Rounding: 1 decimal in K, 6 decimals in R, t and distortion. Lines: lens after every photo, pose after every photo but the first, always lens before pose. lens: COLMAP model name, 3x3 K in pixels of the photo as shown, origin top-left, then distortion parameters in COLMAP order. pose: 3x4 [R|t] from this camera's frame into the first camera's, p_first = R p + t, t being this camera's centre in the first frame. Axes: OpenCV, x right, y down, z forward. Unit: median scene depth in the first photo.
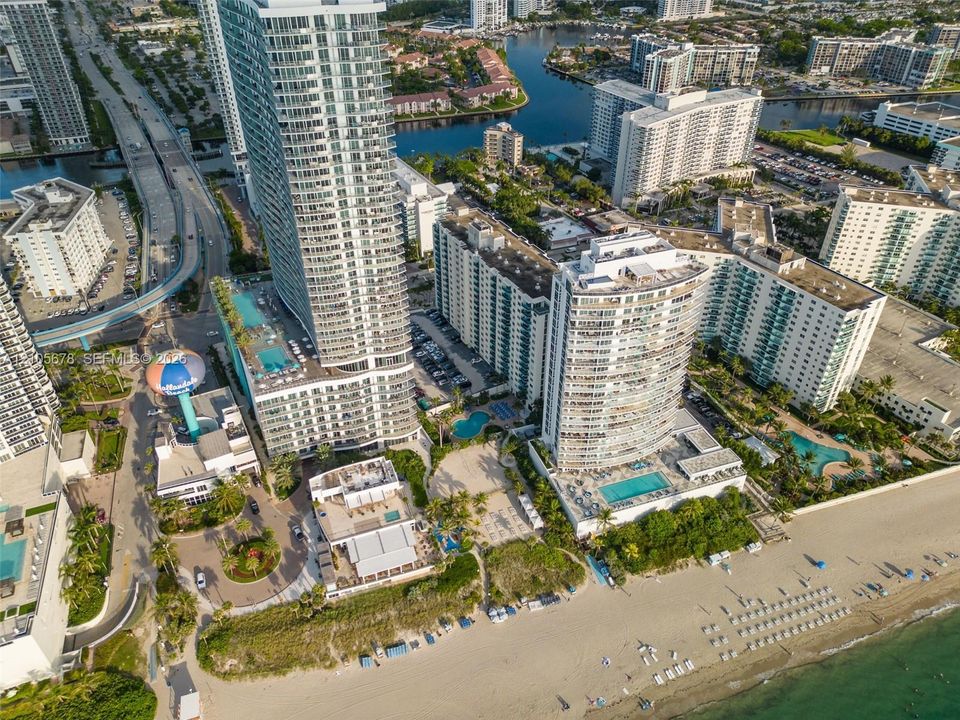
lens RADIAL K [[671.9, 0, 480.0], [0, 671.9, 360.0], [0, 0, 1]] dist [0.081092, -0.070008]
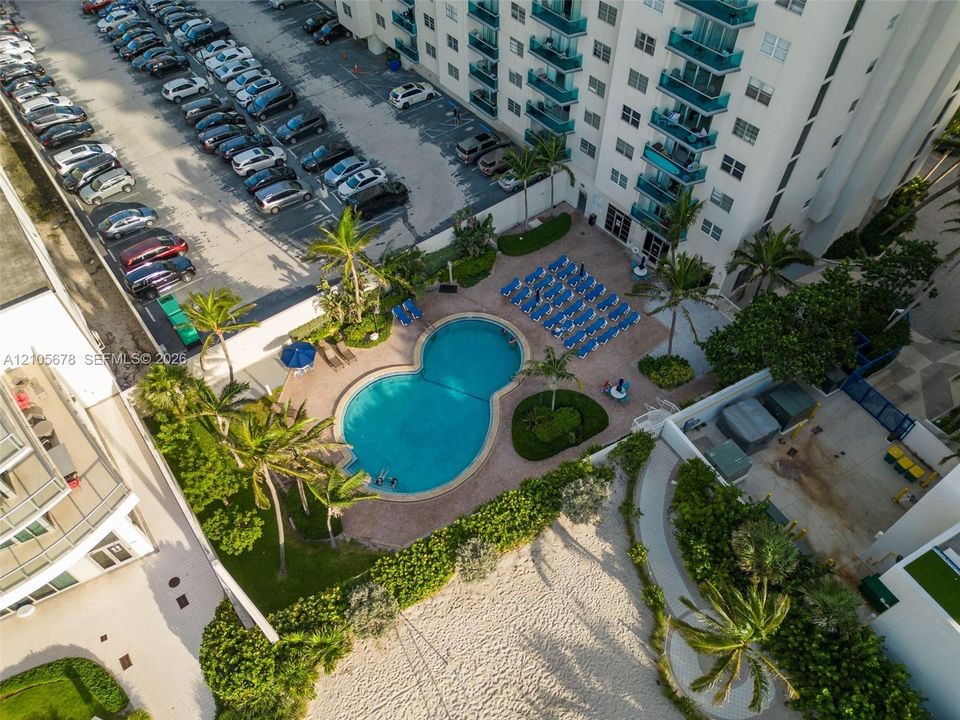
lens RADIAL K [[671.9, 0, 480.0], [0, 671.9, 360.0], [0, 0, 1]] dist [0.081092, -0.070008]
pose [[0.987867, -0.120145, 0.098407, -0.018648], [0.089054, 0.957352, 0.274857, 0.030947], [-0.127233, -0.262759, 0.956436, 0.804480]]
